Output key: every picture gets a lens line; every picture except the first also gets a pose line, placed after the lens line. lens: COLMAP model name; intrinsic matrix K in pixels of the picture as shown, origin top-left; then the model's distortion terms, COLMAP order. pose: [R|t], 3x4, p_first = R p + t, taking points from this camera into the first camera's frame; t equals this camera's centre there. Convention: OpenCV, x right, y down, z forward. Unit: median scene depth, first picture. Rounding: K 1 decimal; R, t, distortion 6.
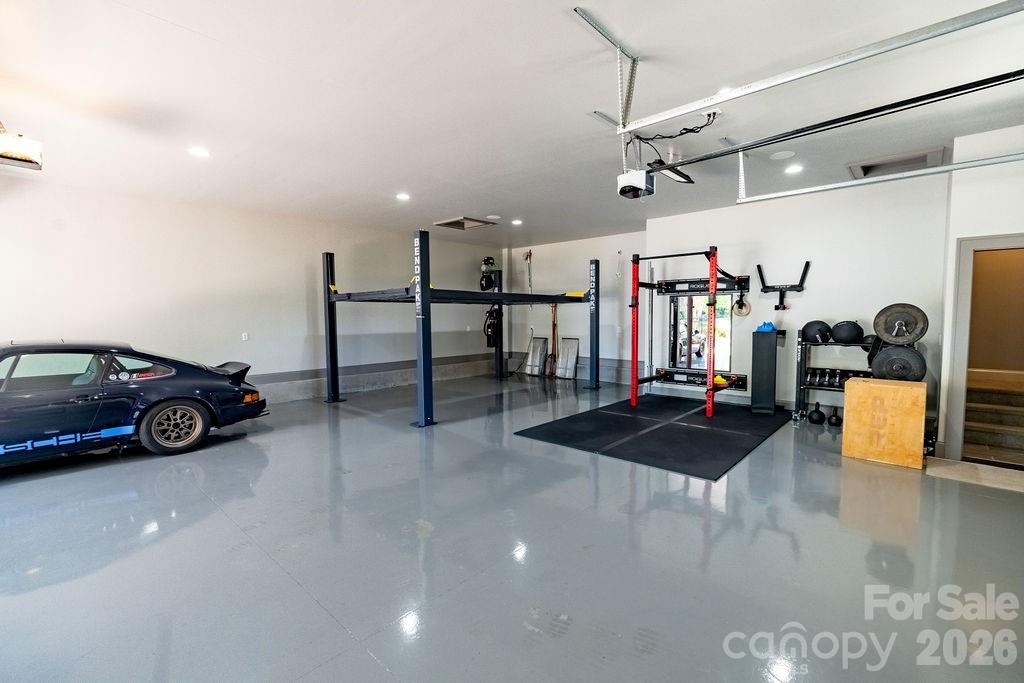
lens RADIAL K [[449.0, 0, 516.7], [0, 449.0, 342.1], [0, 0, 1]] dist [0.001456, 0.000210]
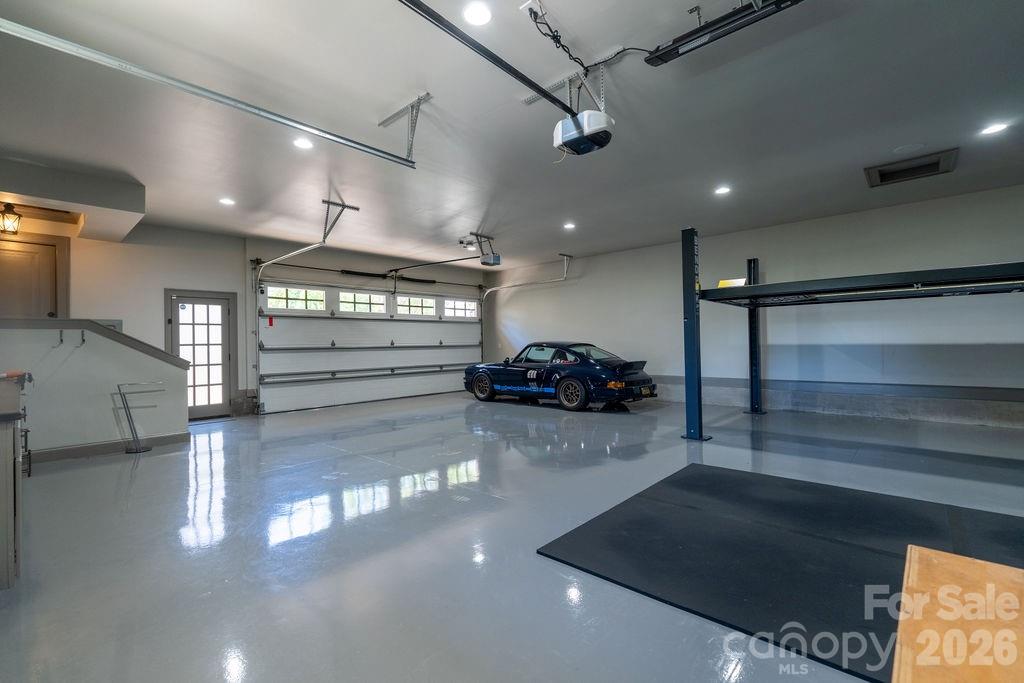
lens RADIAL K [[449.0, 0, 516.7], [0, 449.0, 342.1], [0, 0, 1]] dist [0.001456, 0.000210]
pose [[0.005845, -0.000589, -0.999983, 0.485444], [-0.045328, 0.998972, -0.000853, 0.004592], [0.998955, 0.045332, 0.005813, 0.424806]]
